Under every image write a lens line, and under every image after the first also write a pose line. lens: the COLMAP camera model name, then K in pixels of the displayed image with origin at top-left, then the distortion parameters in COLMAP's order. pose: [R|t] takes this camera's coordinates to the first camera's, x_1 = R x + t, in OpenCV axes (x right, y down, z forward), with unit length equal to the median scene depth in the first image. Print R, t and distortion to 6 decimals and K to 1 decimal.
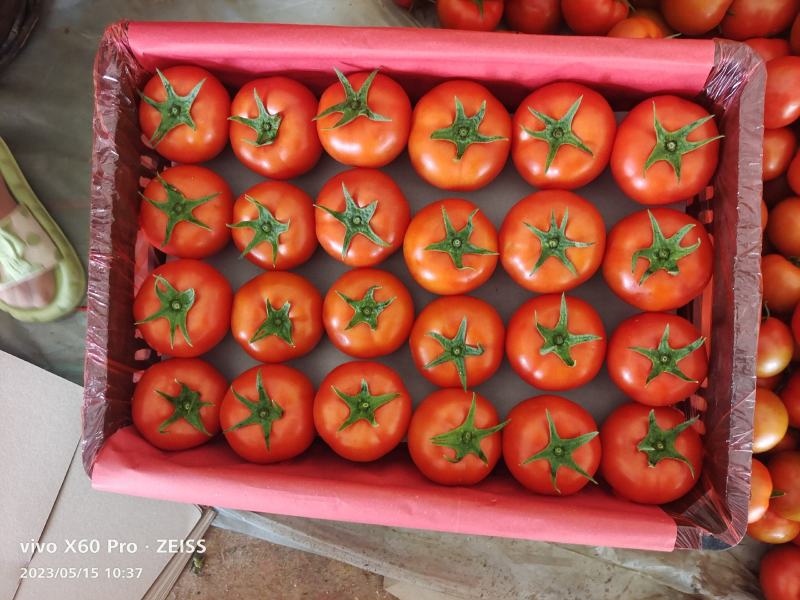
lens RADIAL K [[564.7, 0, 400.9], [0, 564.7, 304.0], [0, 0, 1]] dist [0.024496, -0.048089]
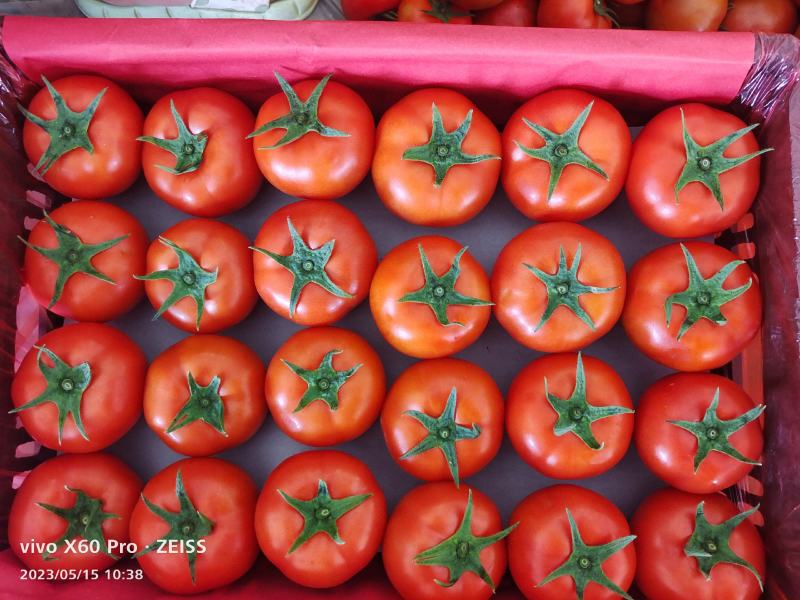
lens RADIAL K [[564.7, 0, 406.7], [0, 564.7, 298.1], [0, 0, 1]] dist [0.024496, -0.048089]
pose [[0.996706, -0.027998, 0.076117, -0.004357], [0.035042, 0.995065, -0.092836, -0.028572], [-0.073142, 0.095198, 0.992768, 0.232281]]
